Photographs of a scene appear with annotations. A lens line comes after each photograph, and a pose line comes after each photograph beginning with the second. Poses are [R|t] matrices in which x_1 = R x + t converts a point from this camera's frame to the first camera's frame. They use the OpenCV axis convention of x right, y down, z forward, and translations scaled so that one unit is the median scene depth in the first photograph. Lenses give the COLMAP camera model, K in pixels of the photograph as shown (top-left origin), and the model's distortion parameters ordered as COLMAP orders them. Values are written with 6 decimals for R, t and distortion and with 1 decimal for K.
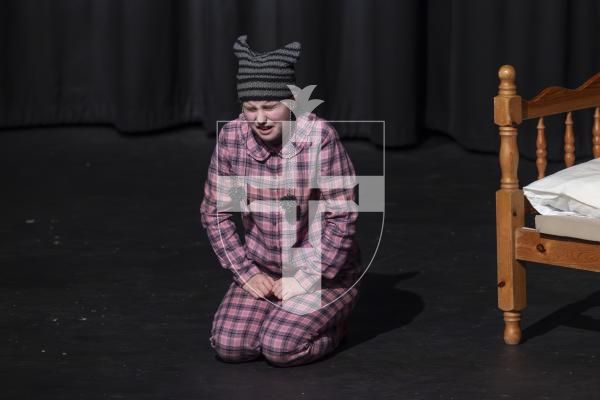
lens RADIAL K [[2224.8, 0, 300.0], [0, 2224.8, 200.0], [0, 0, 1]] dist [1.235628, -67.496582]
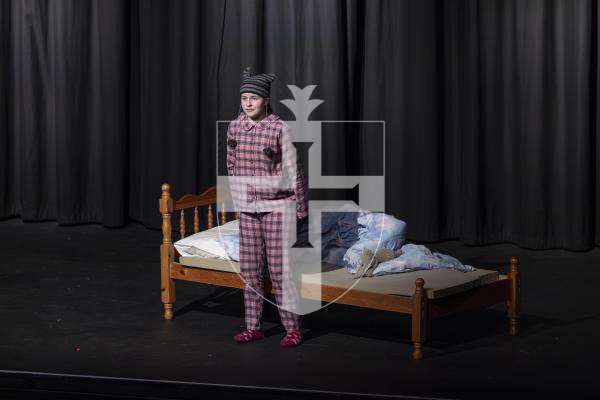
lens RADIAL K [[2239.7, 0, 300.0], [0, 2239.7, 200.0], [0, 0, 1]] dist [0.977935, 1.050093]
pose [[0.987979, -0.002456, 0.154571, -0.106576], [0.004301, 0.999923, -0.011600, -0.020954], [-0.154530, 0.012125, 0.987914, -1.077069]]
